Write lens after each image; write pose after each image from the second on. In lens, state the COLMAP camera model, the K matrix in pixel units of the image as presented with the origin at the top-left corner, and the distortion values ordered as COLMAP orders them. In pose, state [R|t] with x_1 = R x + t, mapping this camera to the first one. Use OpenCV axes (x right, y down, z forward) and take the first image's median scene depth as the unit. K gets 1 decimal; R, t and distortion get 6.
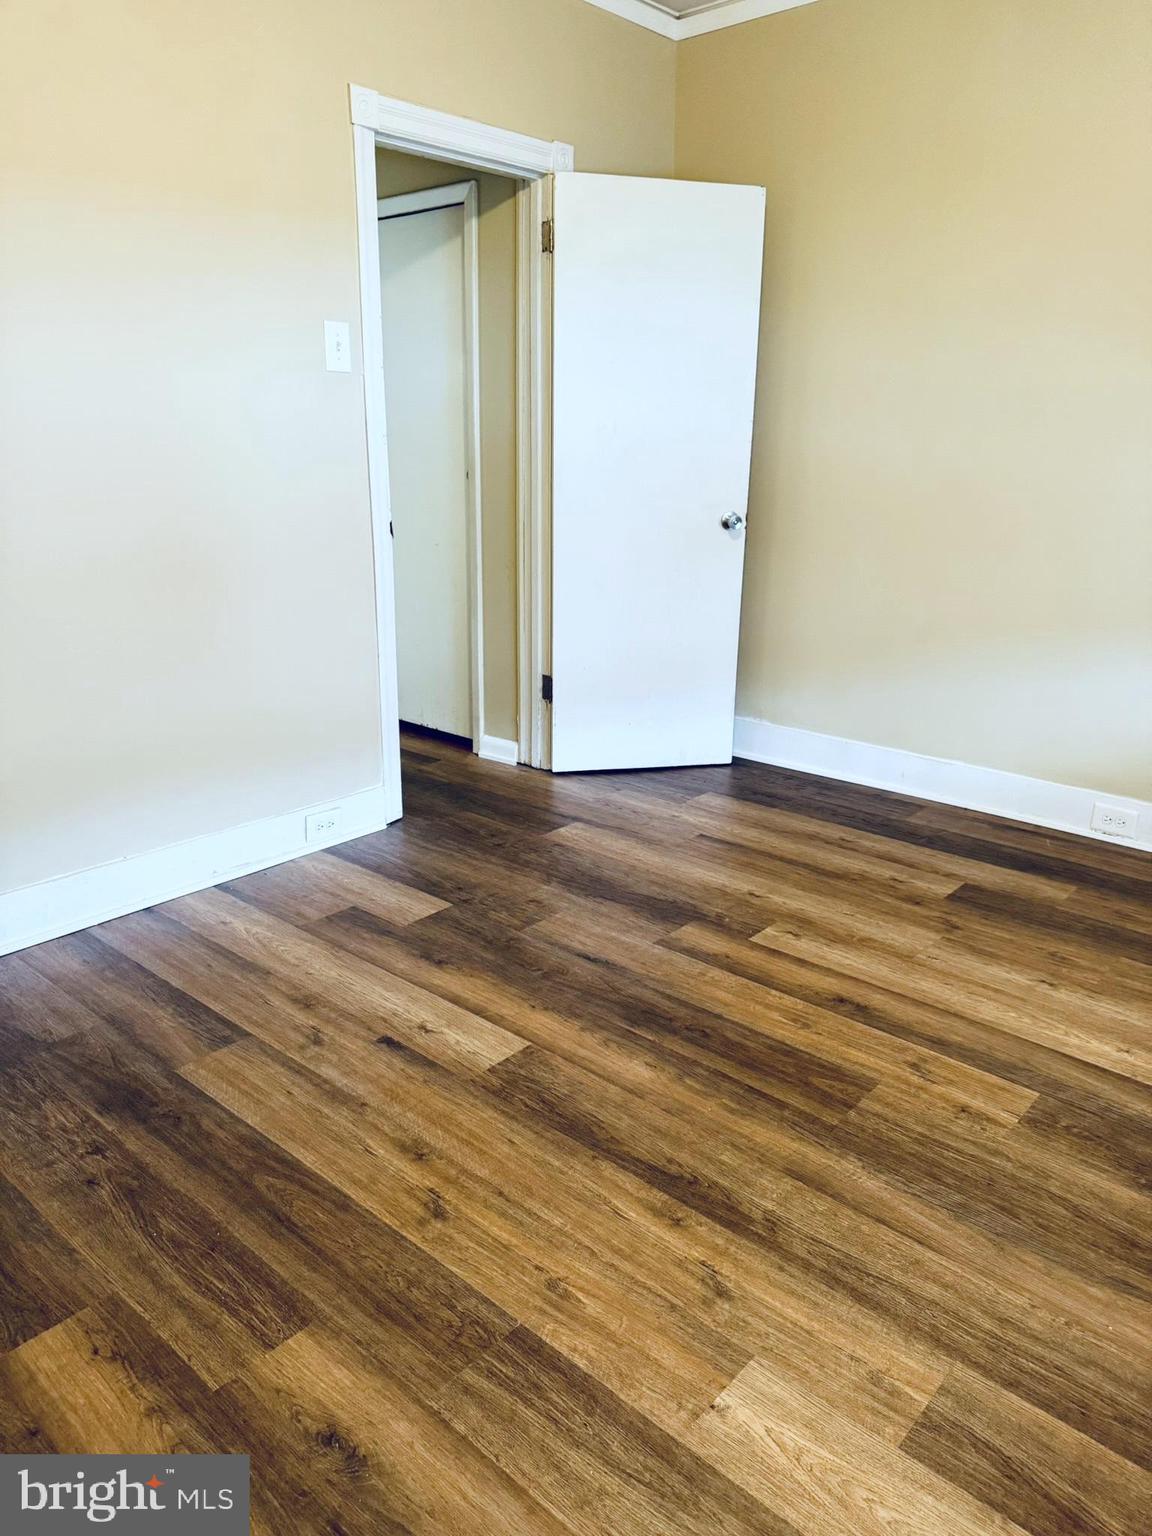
lens RADIAL K [[1084.5, 0, 576.0], [0, 1084.5, 768.0], [0, 0, 1]] dist [0.110554, -0.160540]
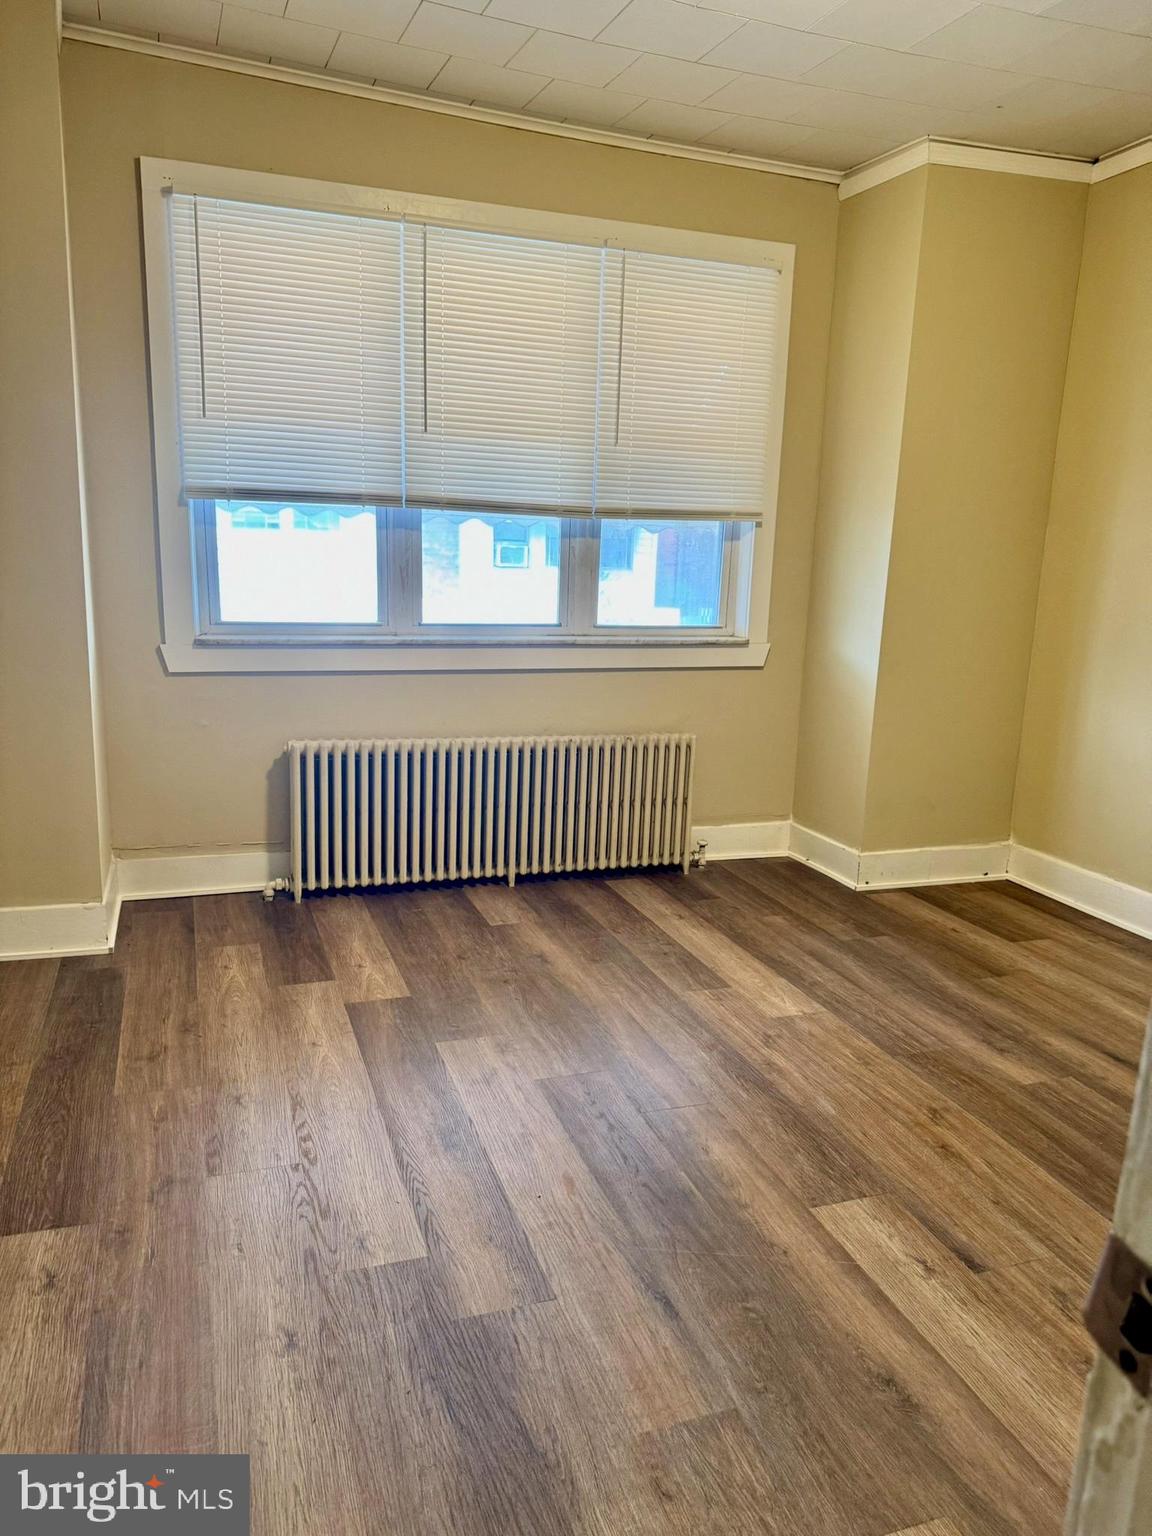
lens RADIAL K [[1084.5, 0, 576.0], [0, 1084.5, 768.0], [0, 0, 1]] dist [0.110554, -0.160540]
pose [[-0.875056, -0.152009, 0.459533, -0.234374], [0.091132, 0.880683, 0.464858, -0.512527], [-0.475365, 0.448655, -0.756794, 1.598270]]
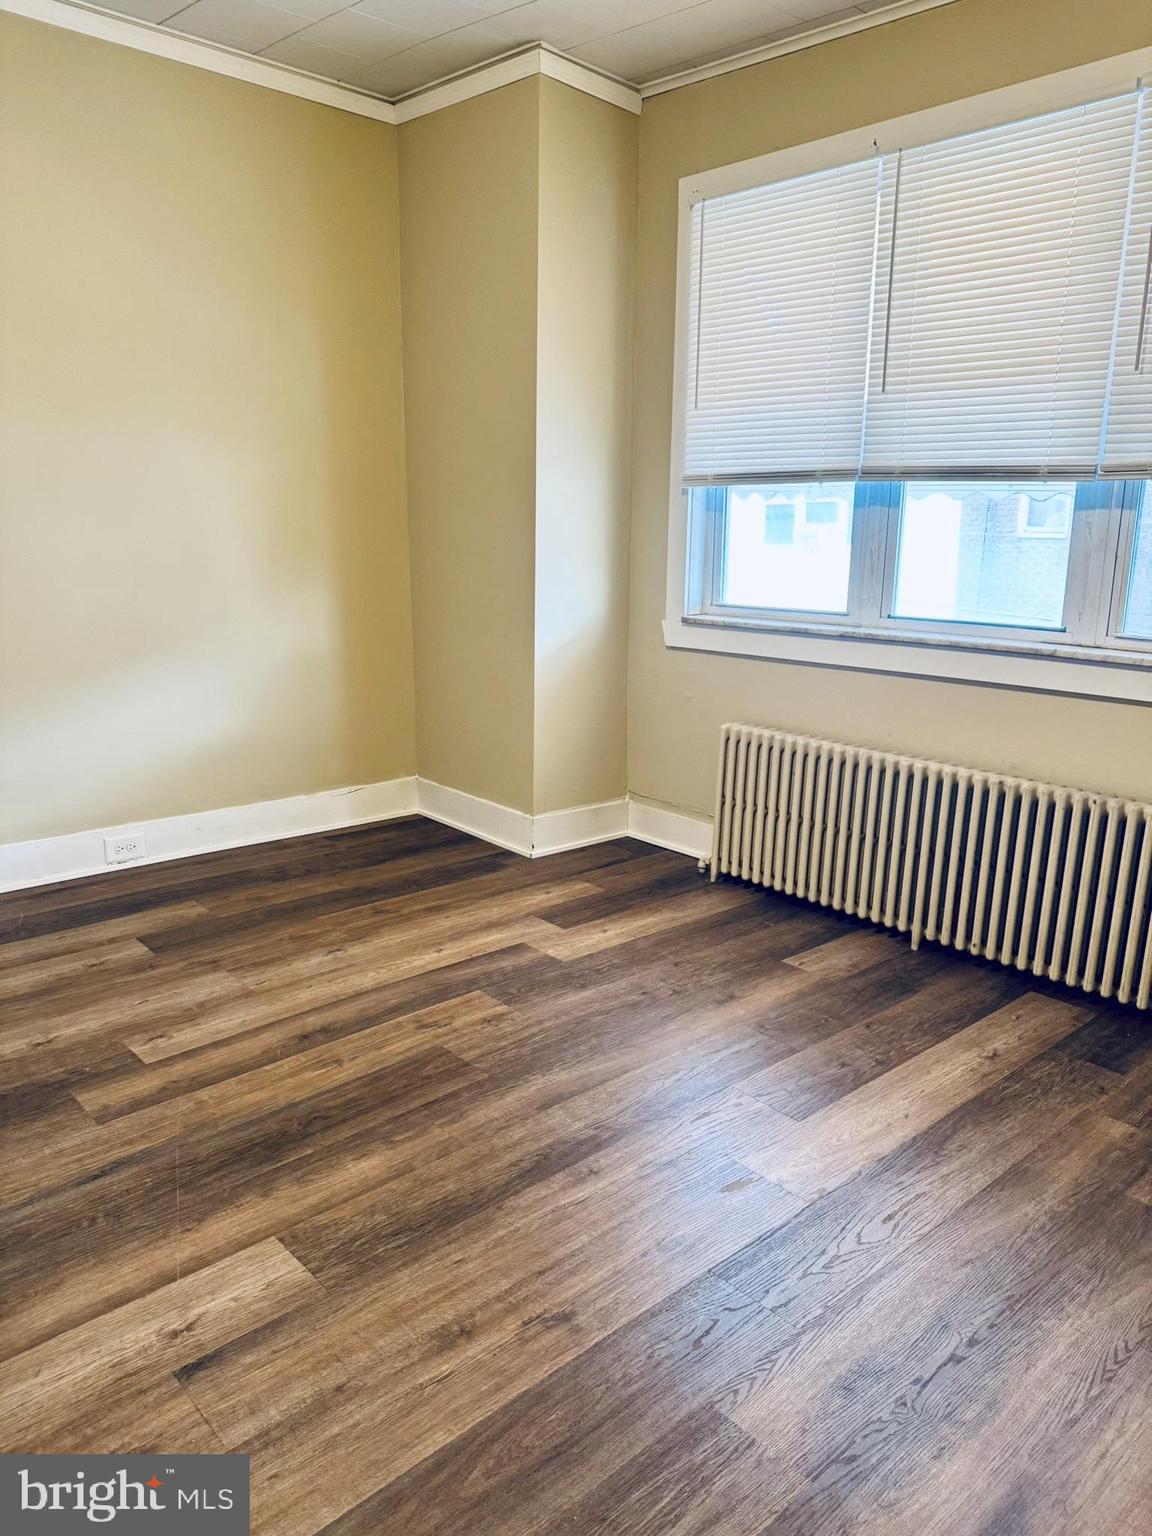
lens RADIAL K [[1084.5, 0, 576.0], [0, 1084.5, 768.0], [0, 0, 1]] dist [0.110554, -0.160540]
pose [[0.112822, -0.239287, 0.964372, -0.709565], [0.282023, 0.938364, 0.199840, -0.171396], [-0.952751, 0.249428, 0.173353, 0.546154]]
